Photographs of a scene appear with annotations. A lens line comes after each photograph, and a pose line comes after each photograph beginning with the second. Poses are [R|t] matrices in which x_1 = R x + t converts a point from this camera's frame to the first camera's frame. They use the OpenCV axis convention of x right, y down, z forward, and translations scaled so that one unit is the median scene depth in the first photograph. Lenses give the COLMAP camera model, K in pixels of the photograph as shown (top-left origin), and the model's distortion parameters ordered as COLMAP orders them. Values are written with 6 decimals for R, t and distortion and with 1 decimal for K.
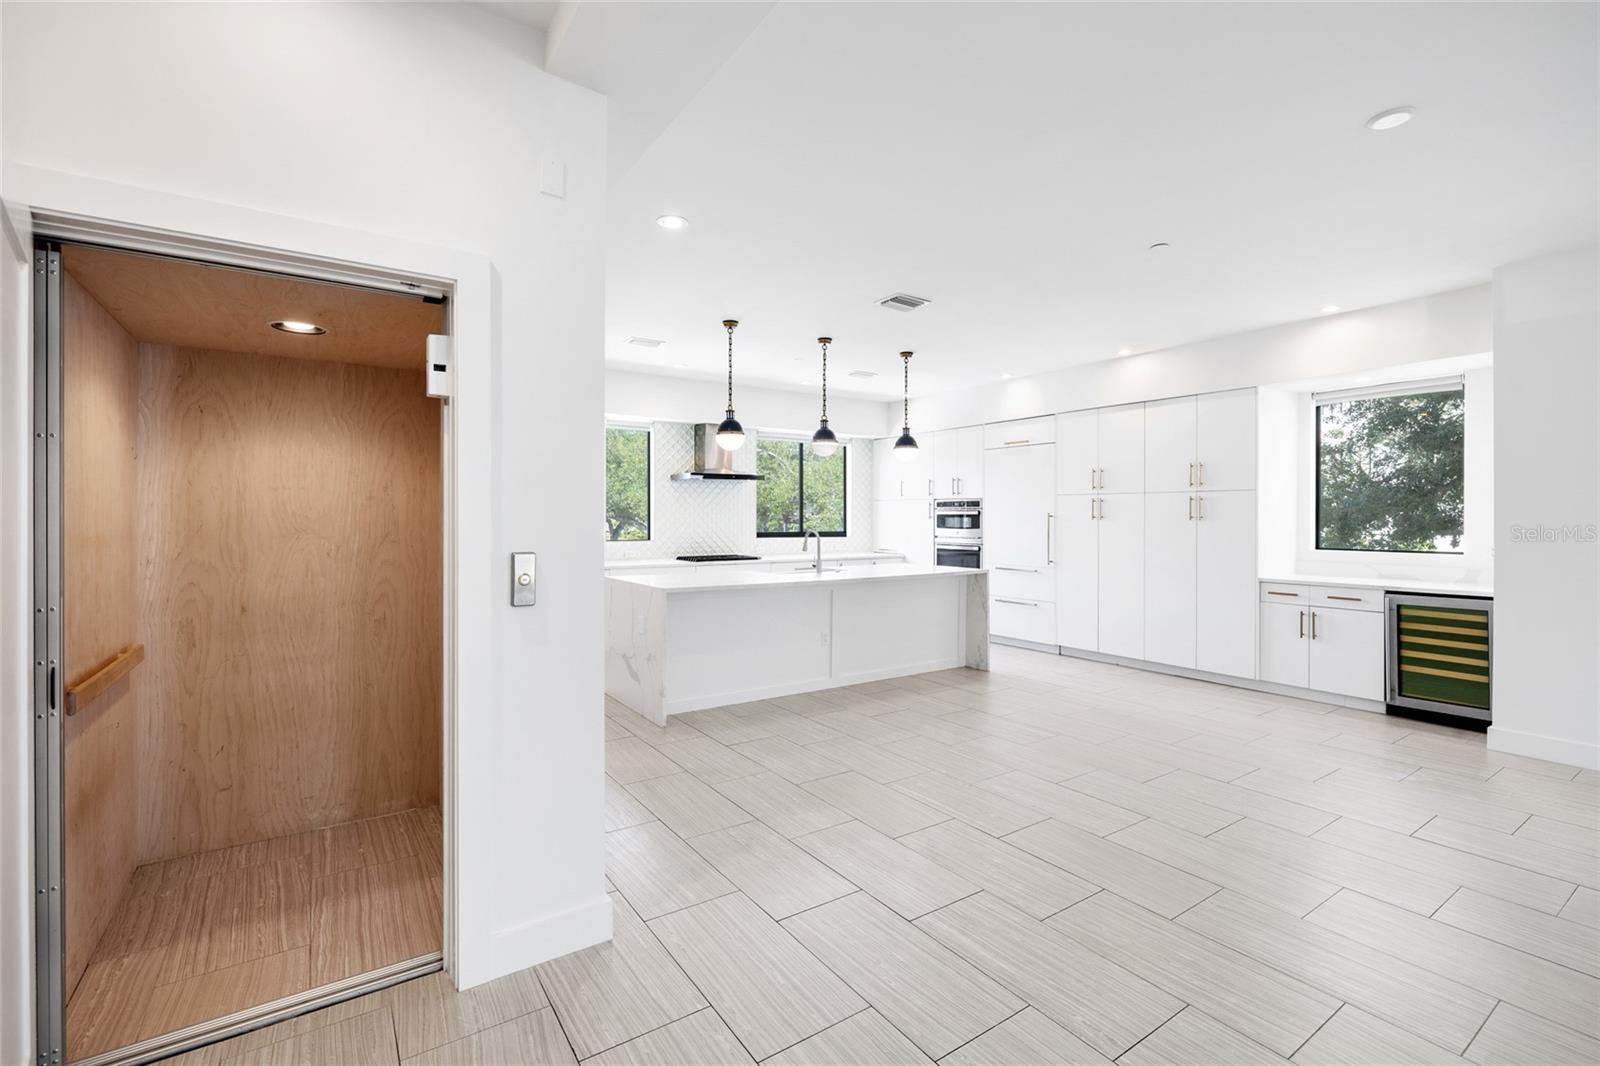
lens RADIAL K [[712.4, 0, 803.4], [0, 712.4, 521.0], [0, 0, 1]] dist [-0.003193, 0.000015]
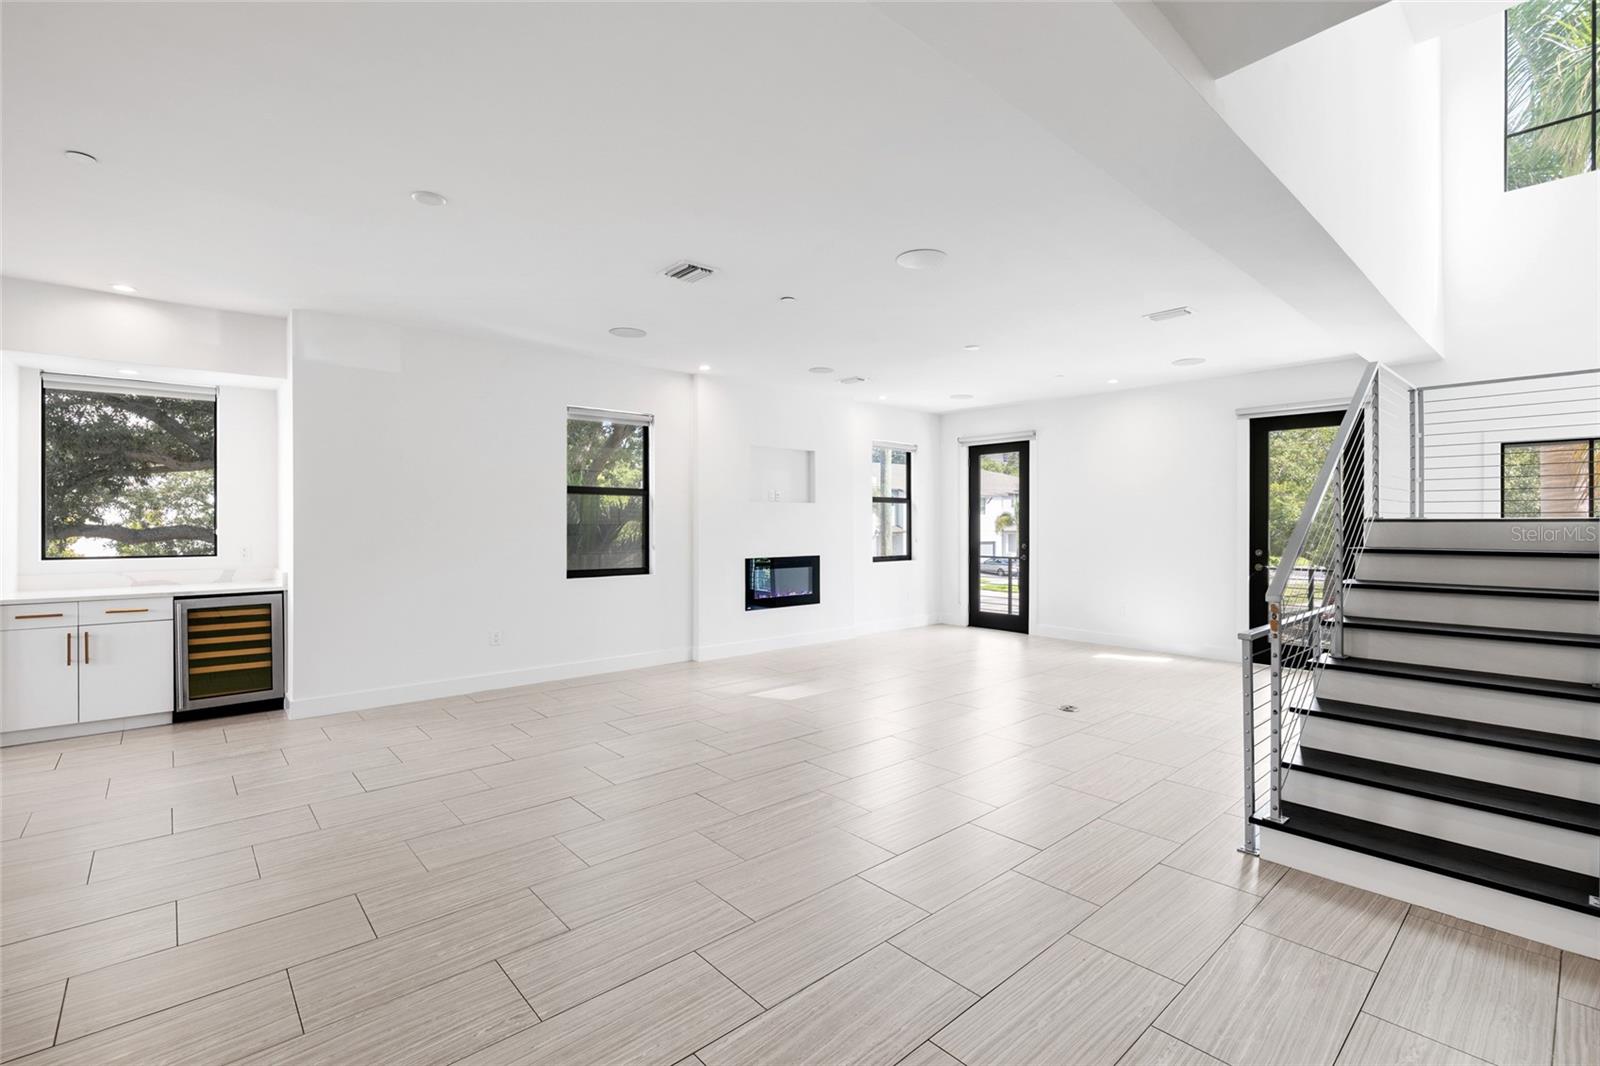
lens RADIAL K [[716.8, 0, 796.6], [0, 716.8, 526.2], [0, 0, 1]] dist [-0.001402, 0.000966]
pose [[-0.120246, -0.006237, 0.992725, -0.237467], [0.003462, 0.999972, 0.006701, -0.001744], [-0.992738, 0.004243, -0.120221, 0.252393]]
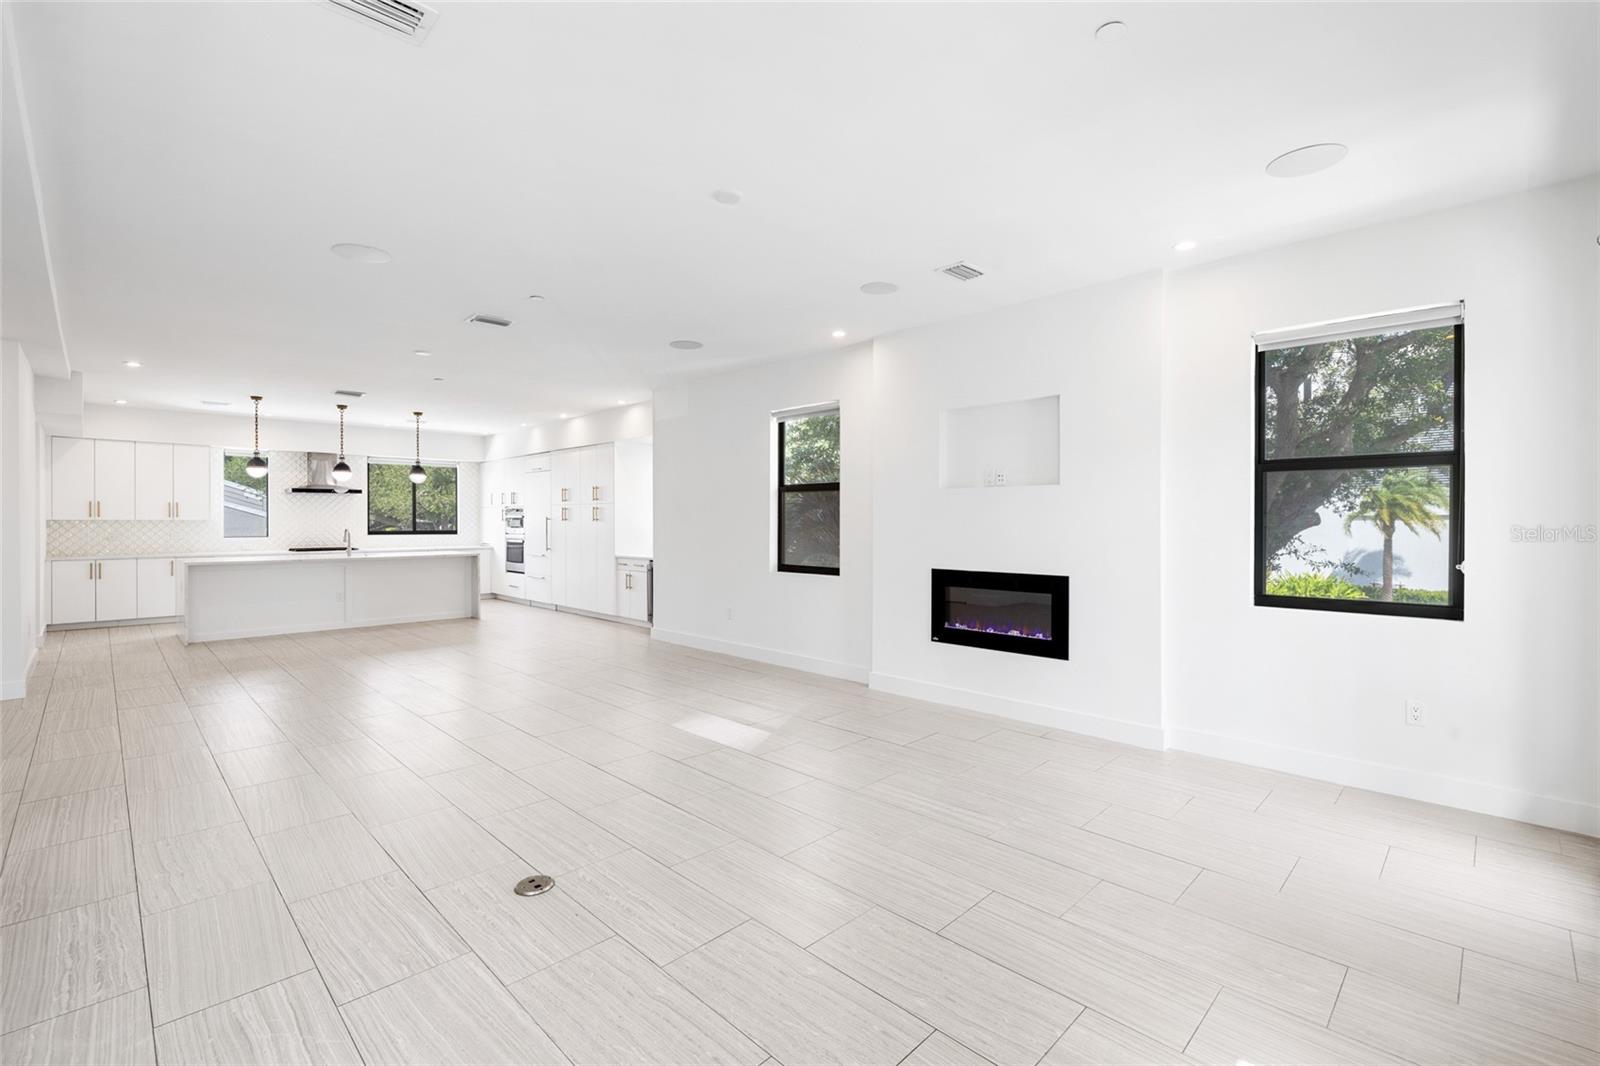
lens RADIAL K [[705.5, 0, 799.2], [0, 705.5, 520.8], [0, 0, 1]] dist [-0.005273, -0.000443]
pose [[0.982818, -0.001865, 0.184568, 0.799400], [0.002635, 0.999989, -0.003928, 0.006452], [-0.184558, 0.004347, 0.982812, -0.767795]]
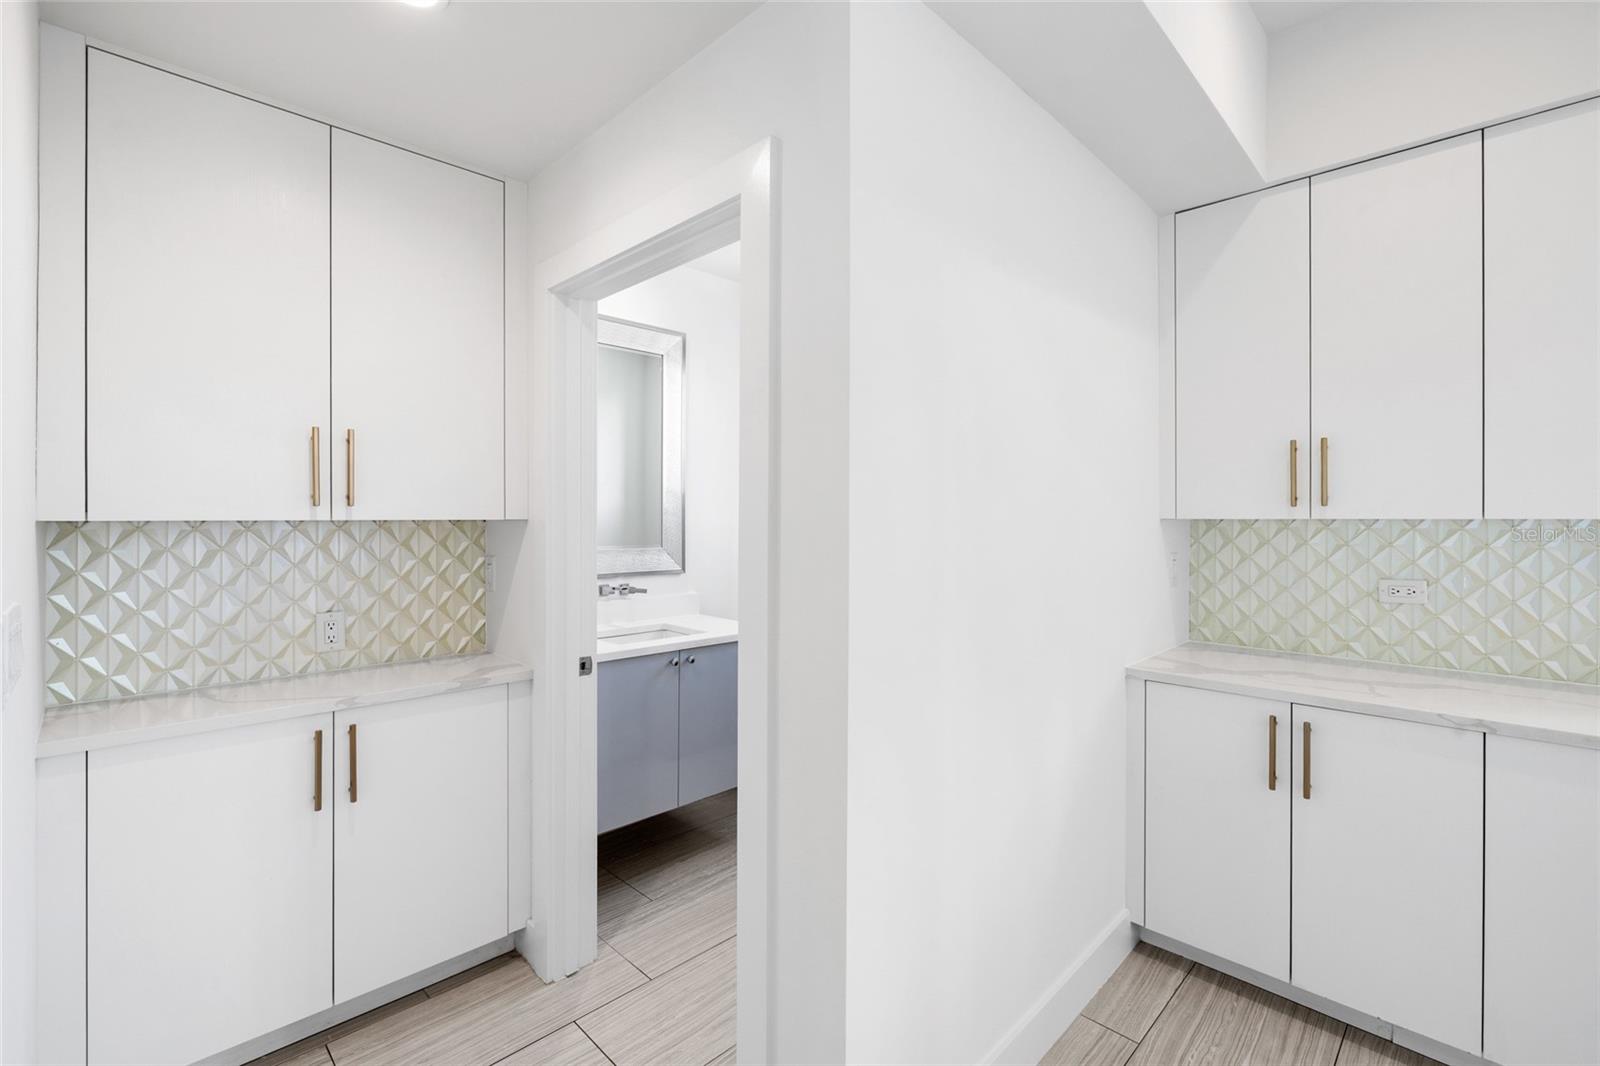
lens RADIAL K [[705.5, 0, 799.2], [0, 705.5, 520.8], [0, 0, 1]] dist [-0.005273, -0.000443]
pose [[0.179169, -0.001939, -0.983816, -0.218074], [-0.005779, 0.999979, -0.003023, -0.002603], [0.983801, 0.006227, 0.179154, 0.851736]]
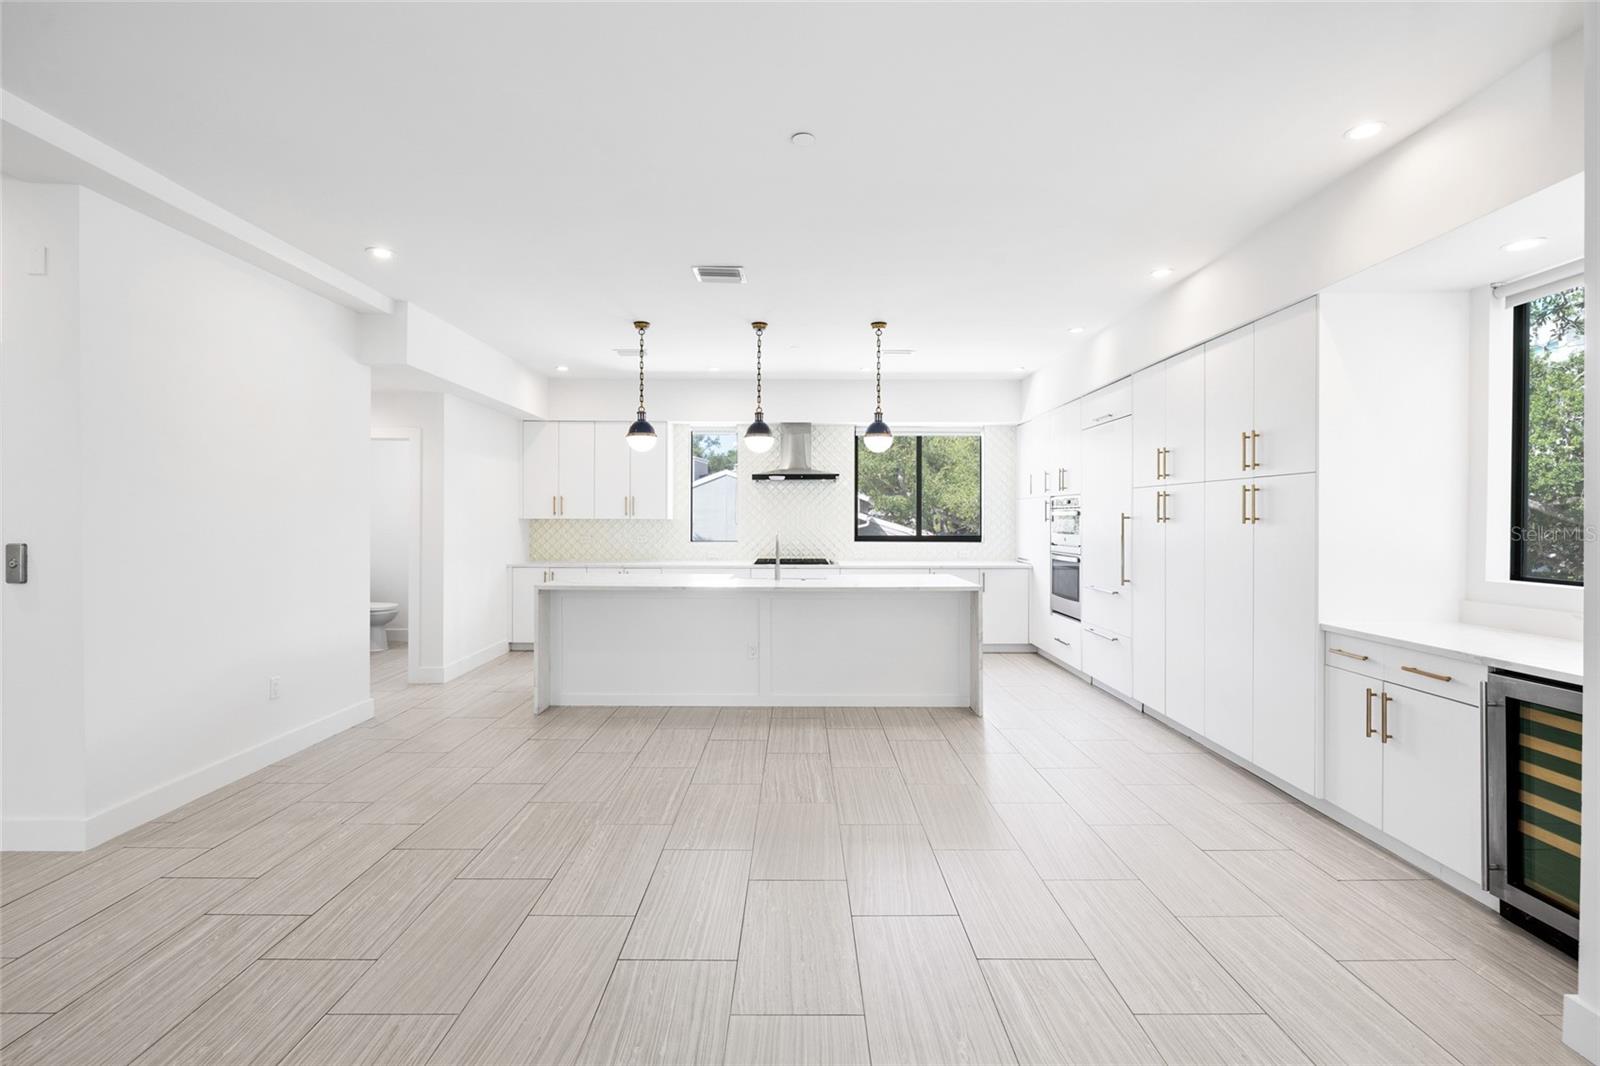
lens RADIAL K [[723.0, 0, 799.1], [0, 723.0, 524.6], [0, 0, 1]] dist [-0.001853, 0.000356]
pose [[0.825249, 0.004388, -0.564753, 0.653640], [-0.003963, 0.999990, 0.001978, 0.000181], [0.564756, 0.000606, 0.825258, 0.287529]]
